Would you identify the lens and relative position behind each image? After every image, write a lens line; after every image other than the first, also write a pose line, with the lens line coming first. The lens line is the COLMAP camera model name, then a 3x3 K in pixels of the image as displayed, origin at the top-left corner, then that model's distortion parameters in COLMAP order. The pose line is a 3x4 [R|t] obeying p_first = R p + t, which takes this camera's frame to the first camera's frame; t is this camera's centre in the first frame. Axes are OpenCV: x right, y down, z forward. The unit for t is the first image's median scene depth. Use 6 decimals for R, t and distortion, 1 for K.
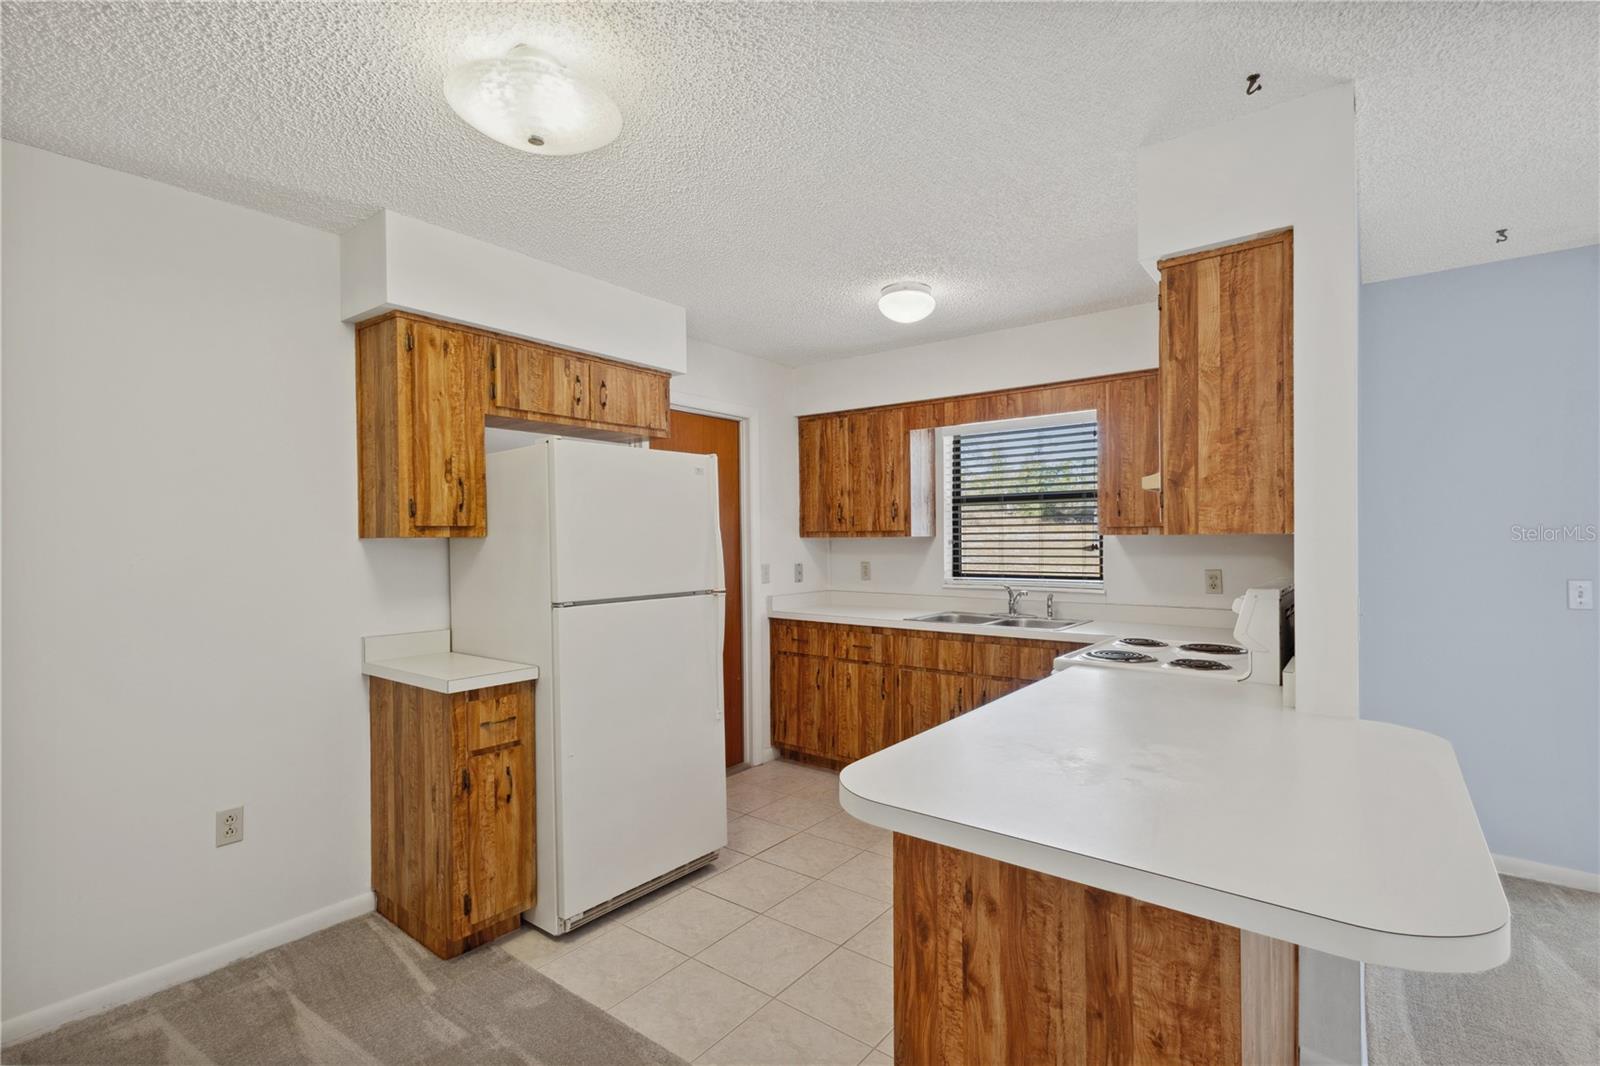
lens RADIAL K [[740.8, 0, 799.3], [0, 740.8, 538.1], [0, 0, 1]] dist [0.009704, -0.000259]
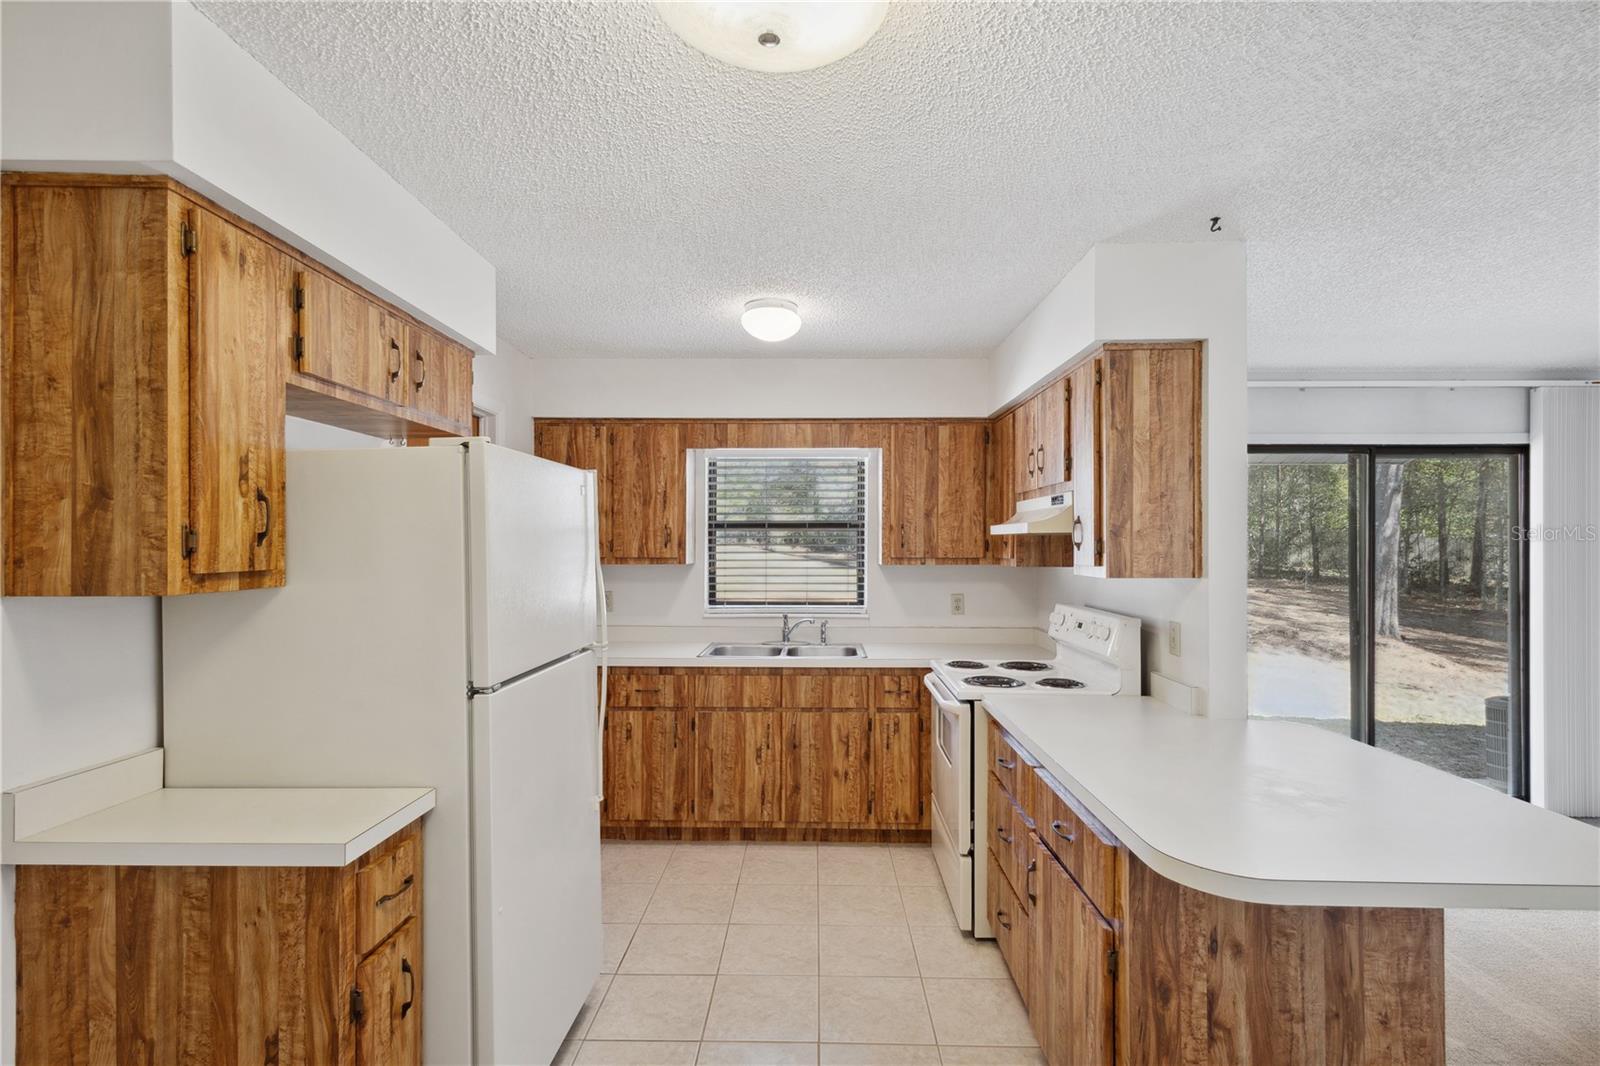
lens RADIAL K [[752.8, 0, 802.5], [0, 752.8, 538.6], [0, 0, 1]] dist [0.007756, -0.000612]
pose [[0.800655, 0.014022, 0.598962, -0.442642], [-0.008169, 0.999889, -0.012488, -0.035346], [-0.599070, 0.005106, 0.800680, 0.250397]]
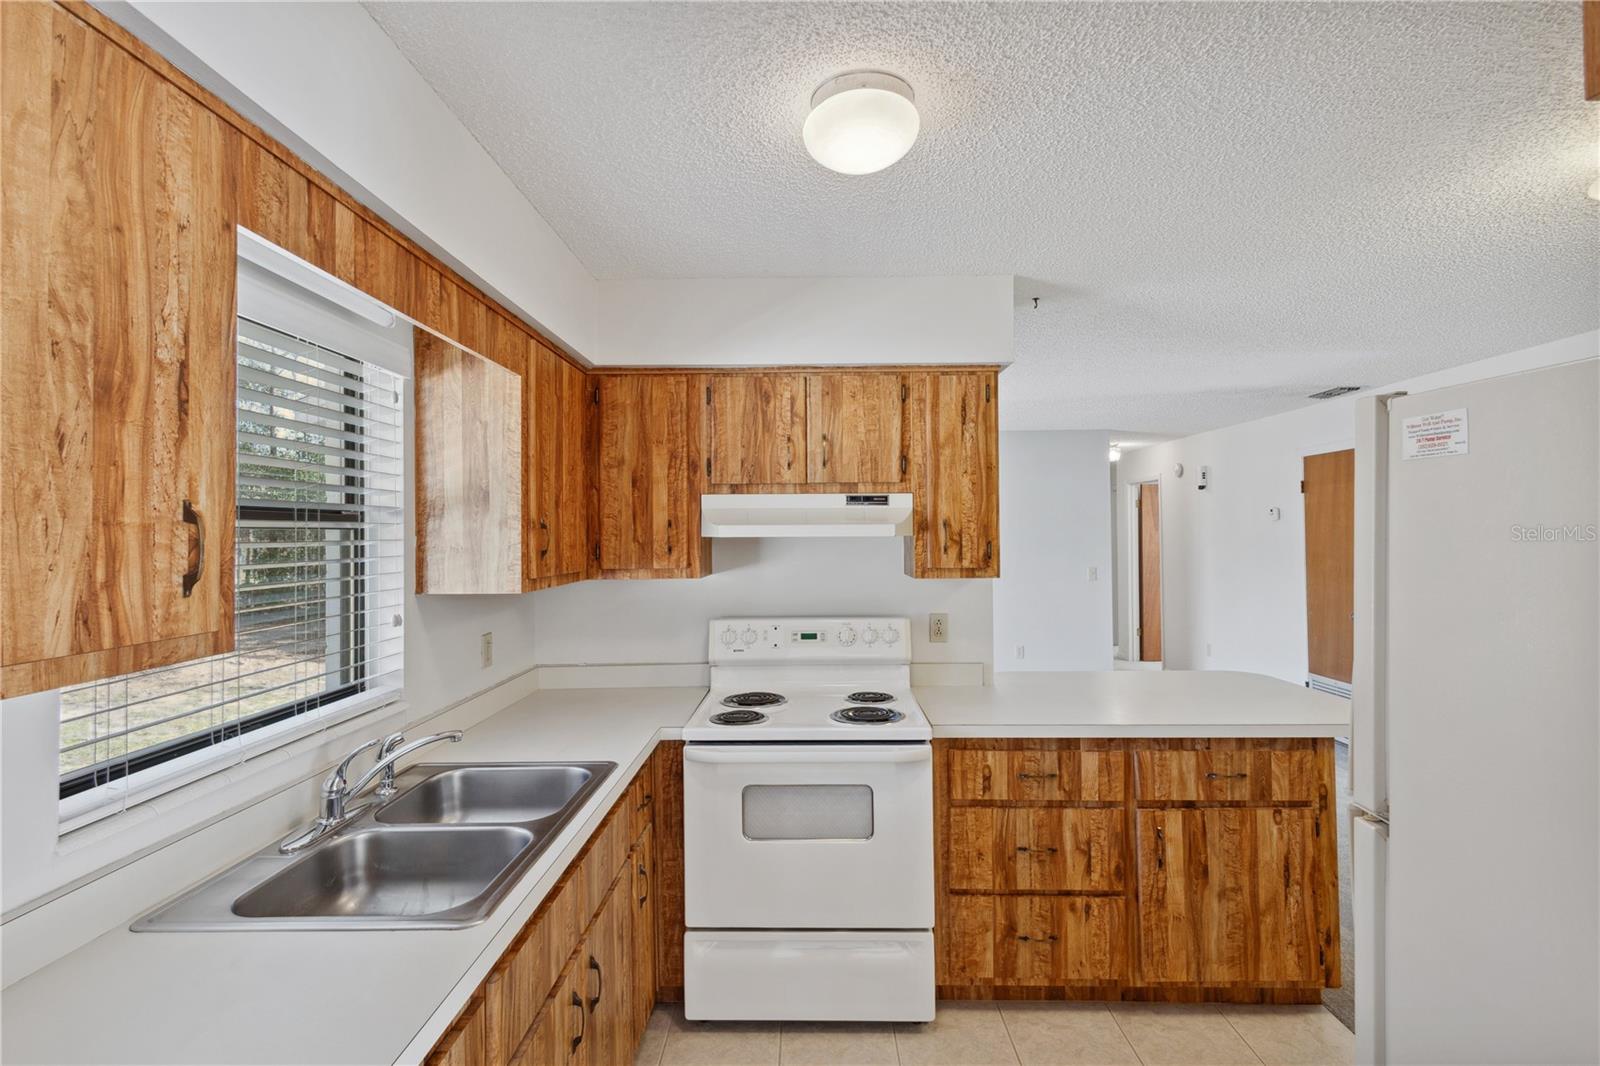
lens RADIAL K [[742.7, 0, 800.0], [0, 742.7, 533.0], [0, 0, 1]] dist [0.003539, -0.000006]
pose [[-0.600187, 0.014457, 0.799729, -0.244473], [0.012733, 0.999883, -0.008519, -0.055969], [-0.799758, 0.005070, -0.600300, 1.508165]]
